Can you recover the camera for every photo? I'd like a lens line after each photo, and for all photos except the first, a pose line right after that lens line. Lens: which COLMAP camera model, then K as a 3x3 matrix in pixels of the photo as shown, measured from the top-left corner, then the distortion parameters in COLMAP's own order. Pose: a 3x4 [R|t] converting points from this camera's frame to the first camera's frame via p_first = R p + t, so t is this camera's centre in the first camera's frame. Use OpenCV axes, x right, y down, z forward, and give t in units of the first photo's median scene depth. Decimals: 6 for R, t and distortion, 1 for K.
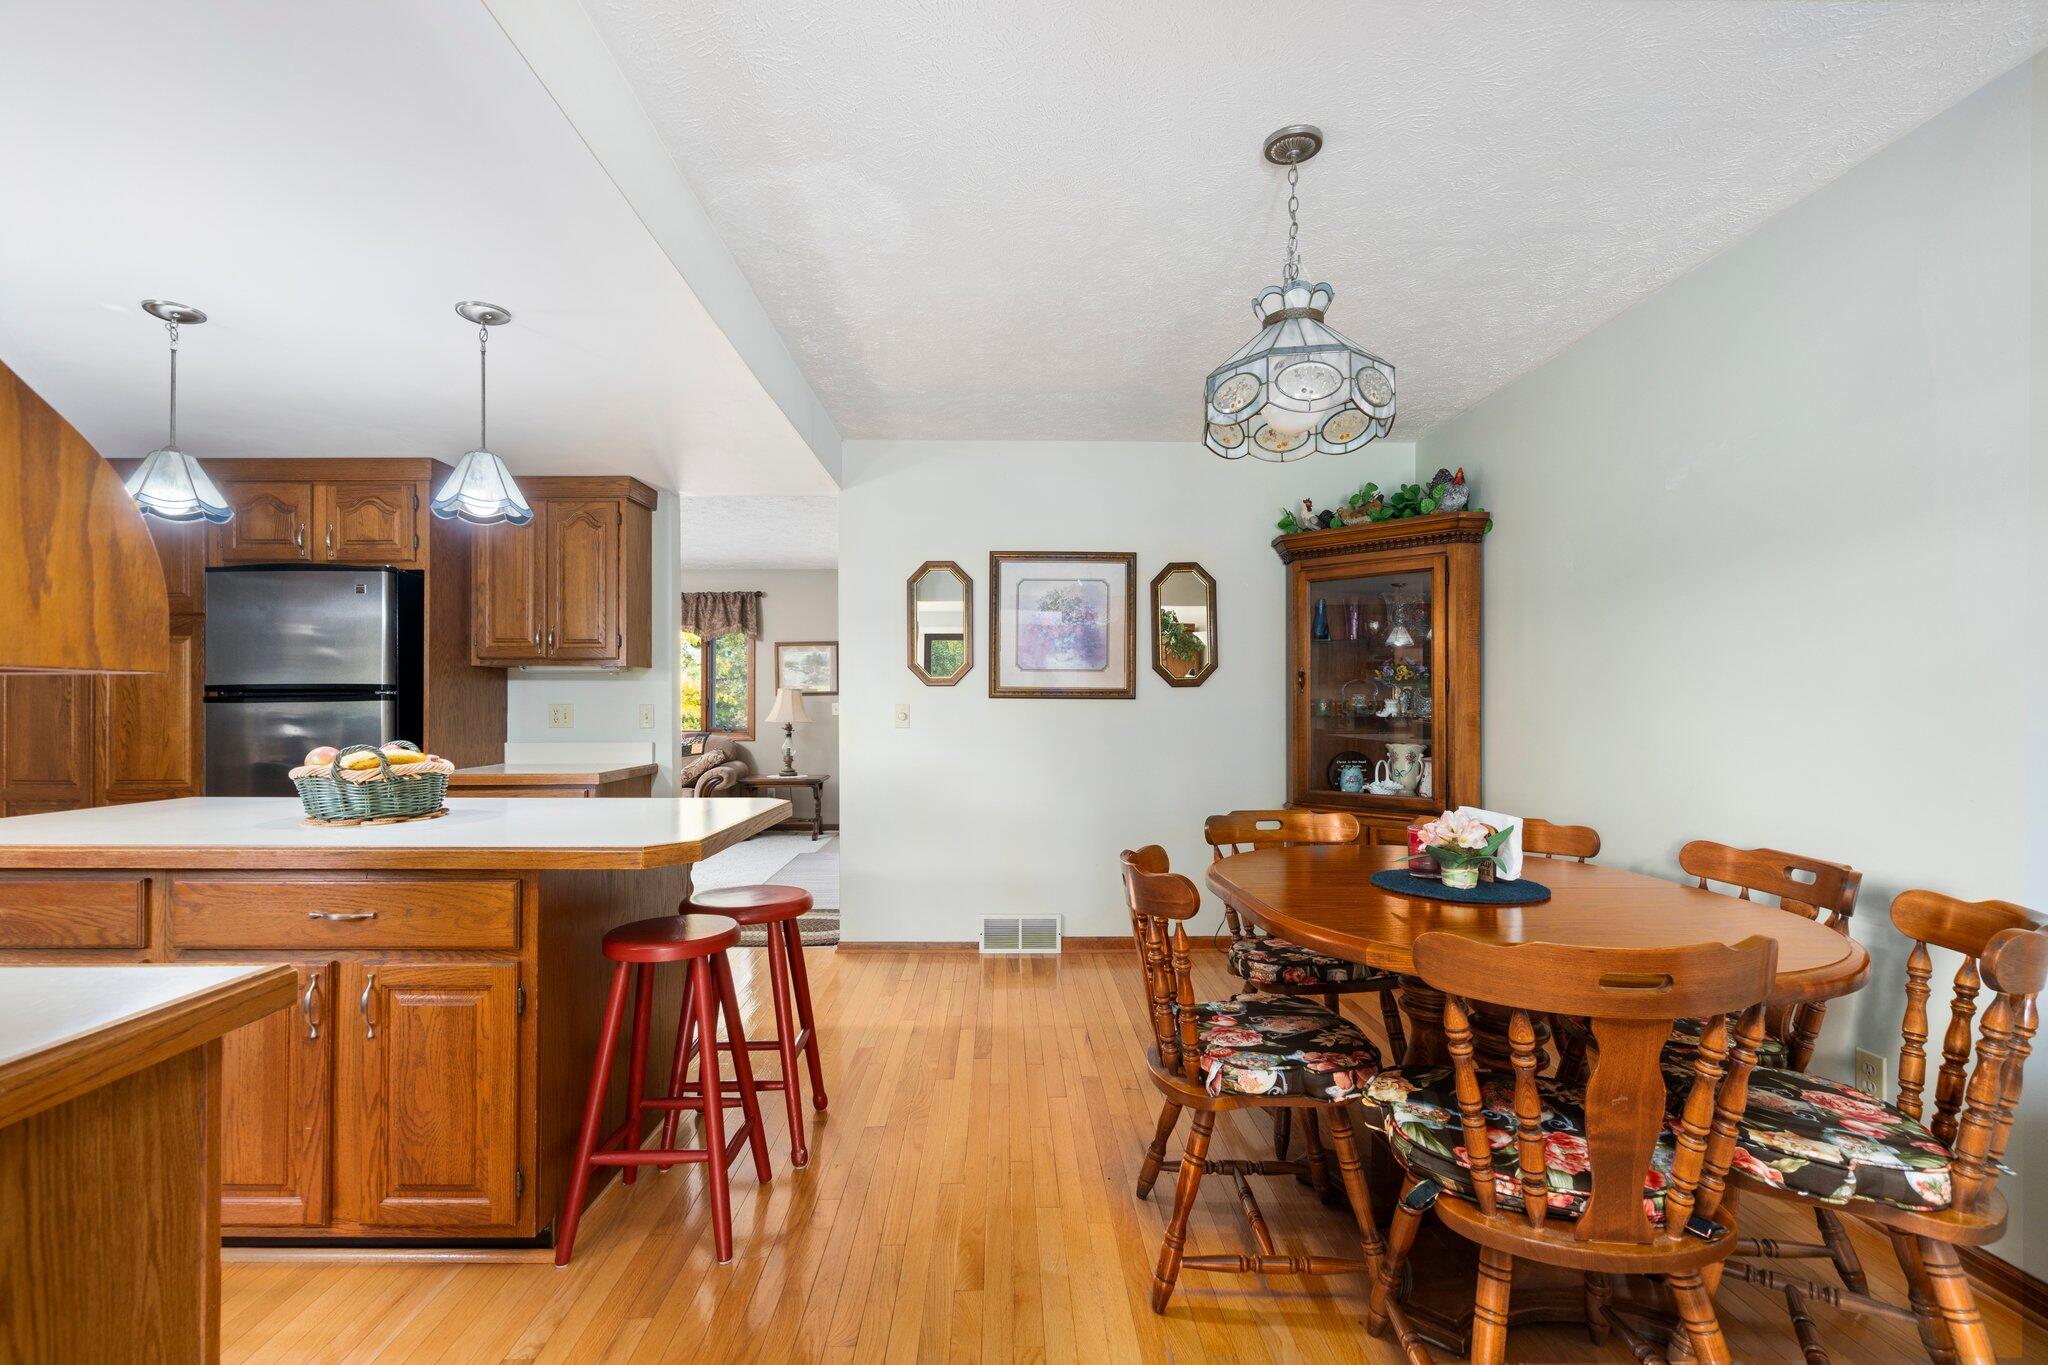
lens RADIAL K [[941.2, 0, 1013.8], [0, 941.2, 698.3], [0, 0, 1]] dist [0.001368, 0.000068]
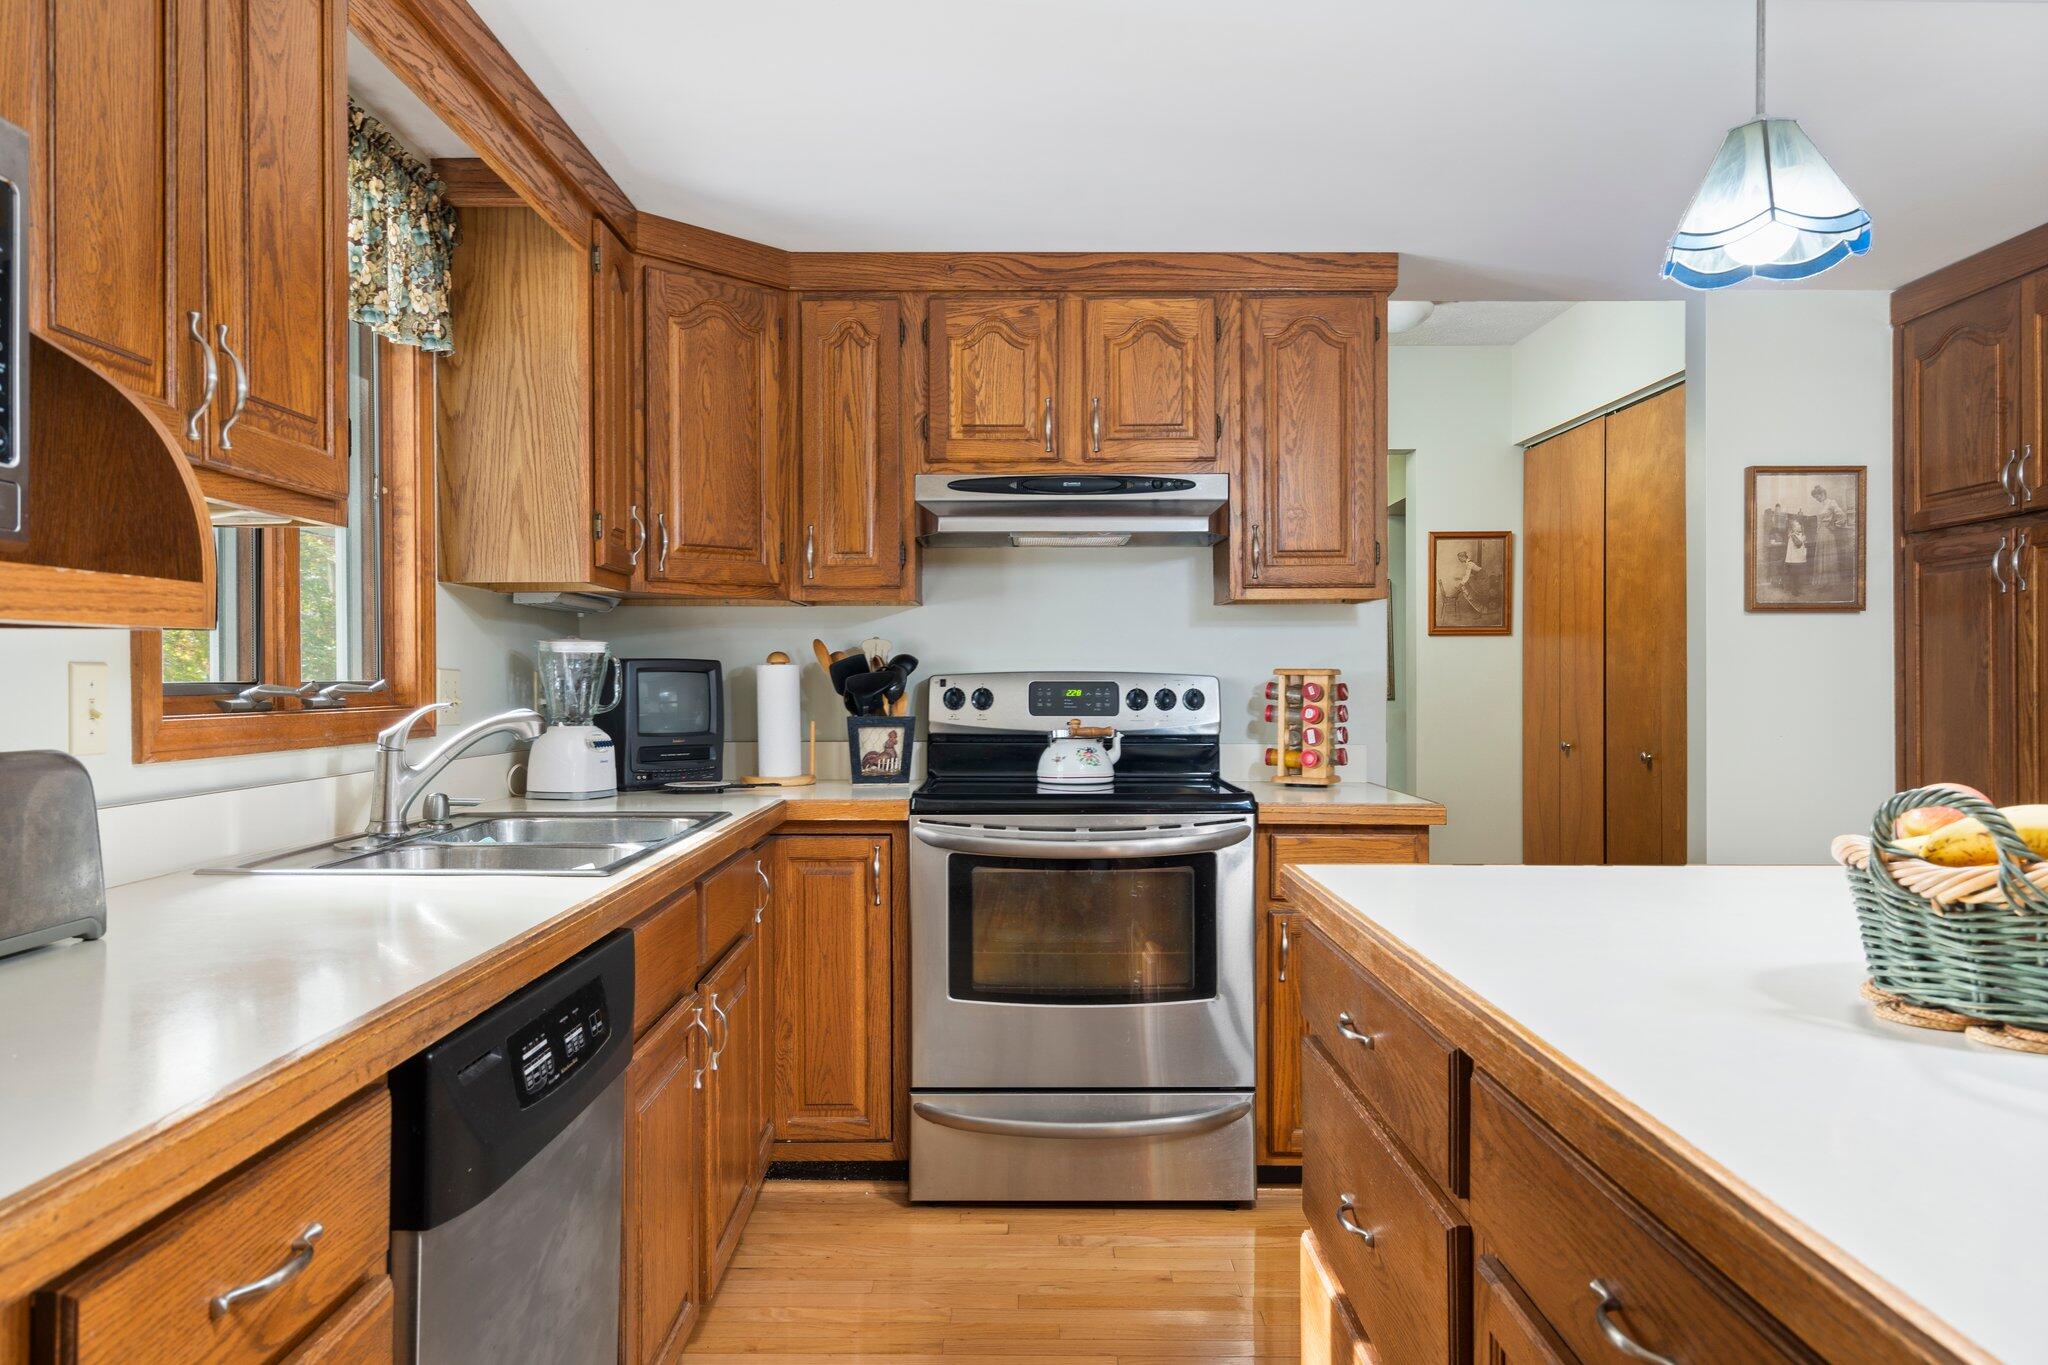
lens RADIAL K [[1392.5, 0, 1013.6], [0, 1392.5, 684.0], [0, 0, 1]] dist [0.004853, 0.003833]
pose [[-0.021444, 0.002942, -0.999766, -0.113854], [0.009338, 0.999953, 0.002742, 0.005218], [0.999726, -0.009277, -0.021470, 0.377923]]
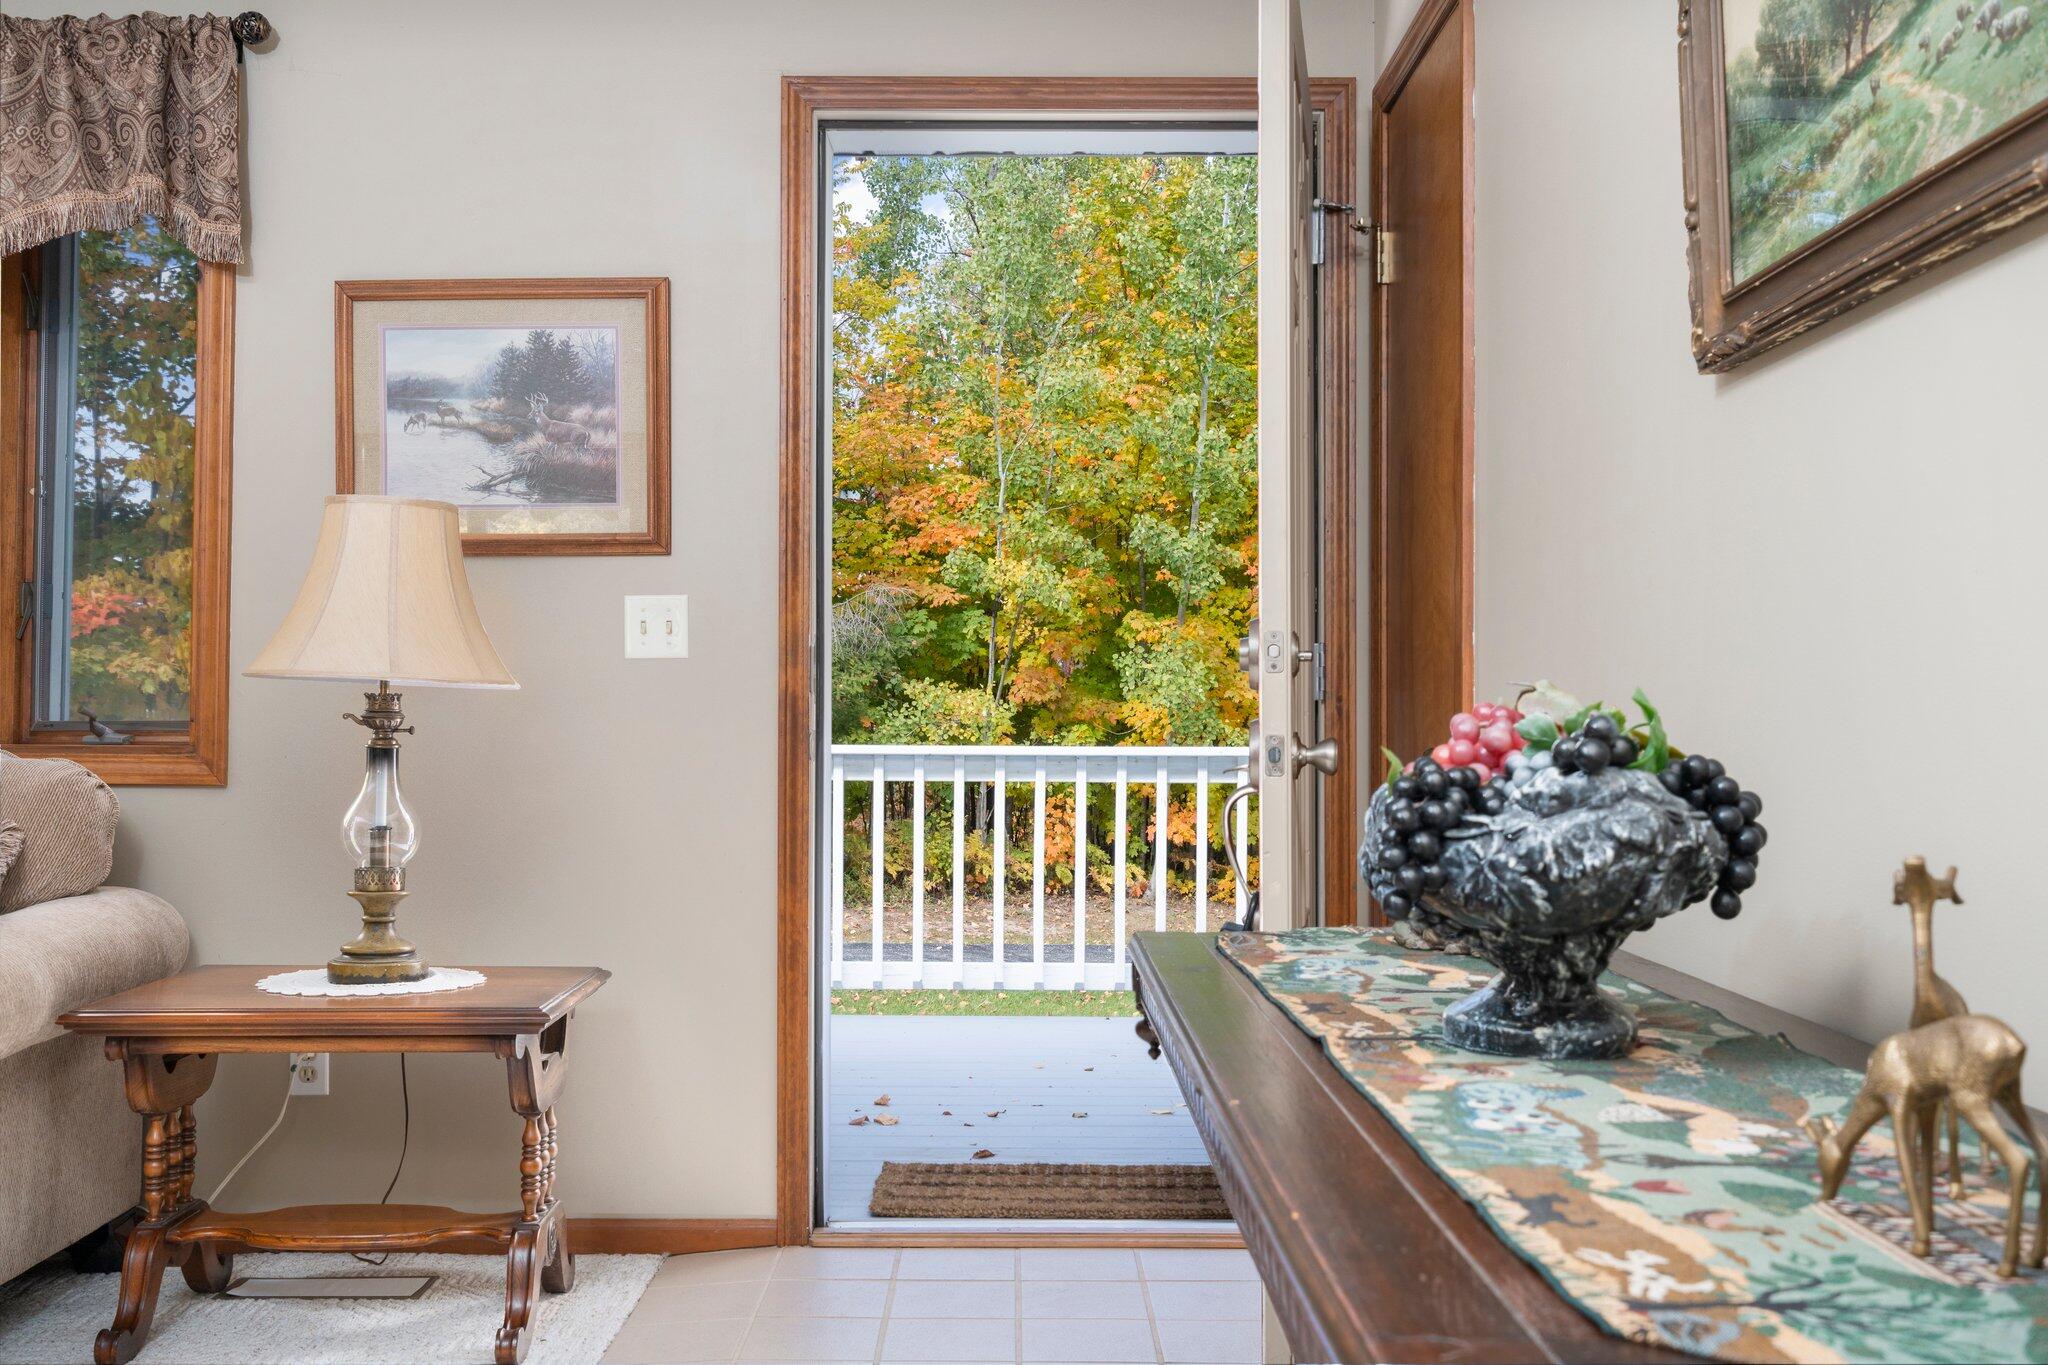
lens RADIAL K [[1919.7, 0, 1016.7], [0, 1919.7, 687.8], [0, 0, 1]] dist [0.011757, 0.000000]
pose [[0.999515, 0.003304, -0.030966, -0.200491], [-0.003581, 0.999954, -0.008897, 0.056300], [0.030935, 0.009004, 0.999481, 1.214701]]
